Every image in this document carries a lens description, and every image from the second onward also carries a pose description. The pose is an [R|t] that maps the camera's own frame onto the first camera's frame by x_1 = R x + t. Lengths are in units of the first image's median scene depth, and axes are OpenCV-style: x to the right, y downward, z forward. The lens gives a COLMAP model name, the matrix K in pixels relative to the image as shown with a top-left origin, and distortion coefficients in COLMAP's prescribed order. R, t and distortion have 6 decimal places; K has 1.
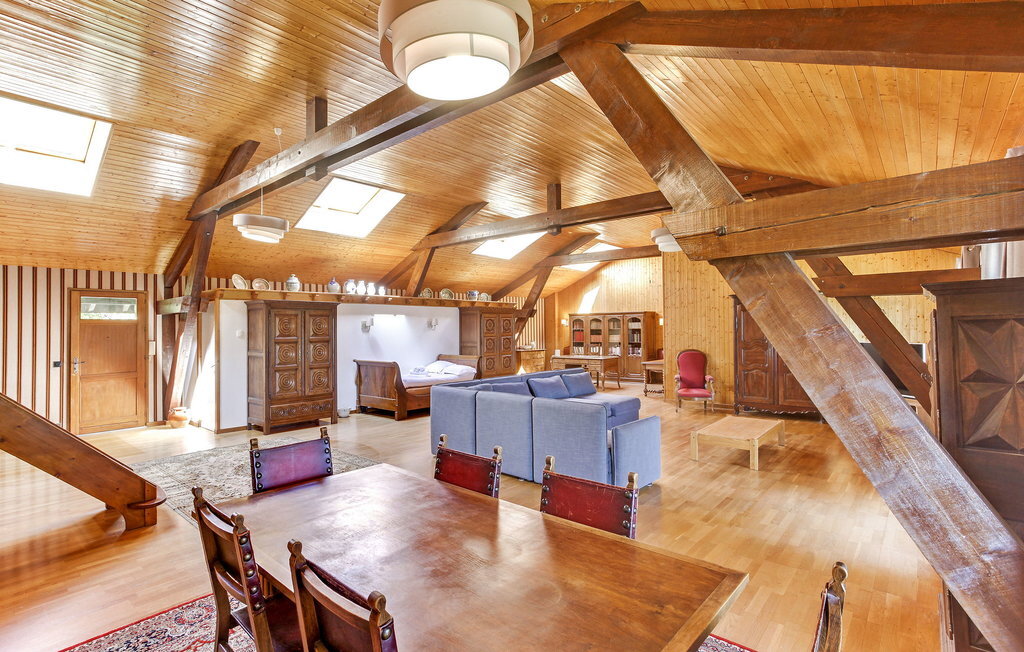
lens RADIAL K [[500.7, 0, 512.0], [0, 500.7, 326.0], [0, 0, 1]] dist [-0.001336, -0.000035]
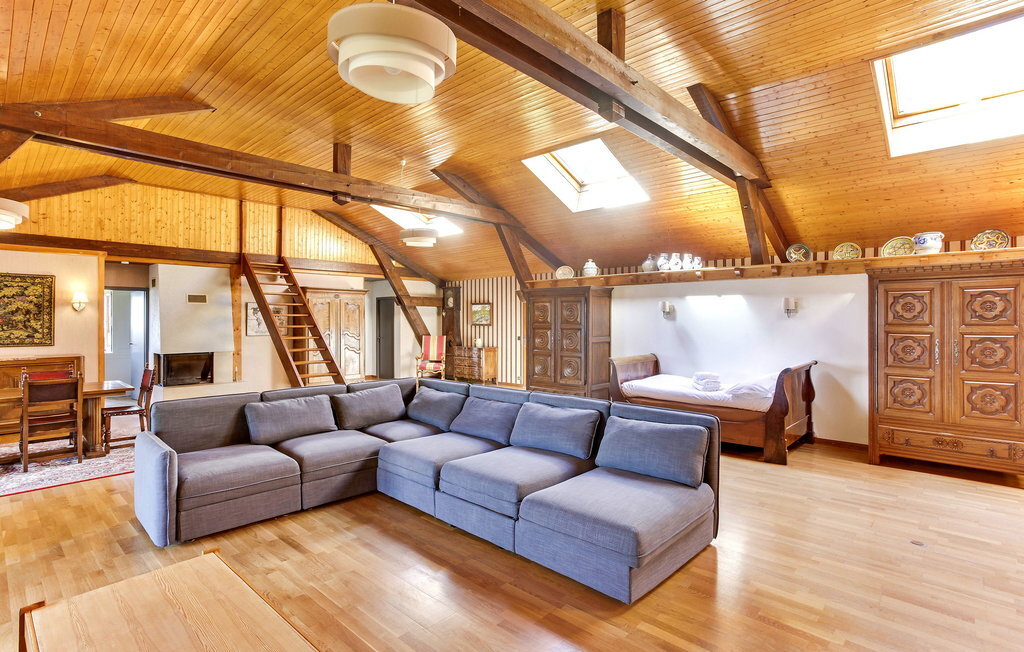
lens RADIAL K [[500.7, 0, 512.0], [0, 500.7, 326.0], [0, 0, 1]] dist [-0.001336, -0.000035]
pose [[-0.042591, 0.020827, -0.998875, 0.489479], [0.008002, 0.999758, 0.020504, 0.004442], [0.999061, -0.007120, -0.042748, 0.784553]]
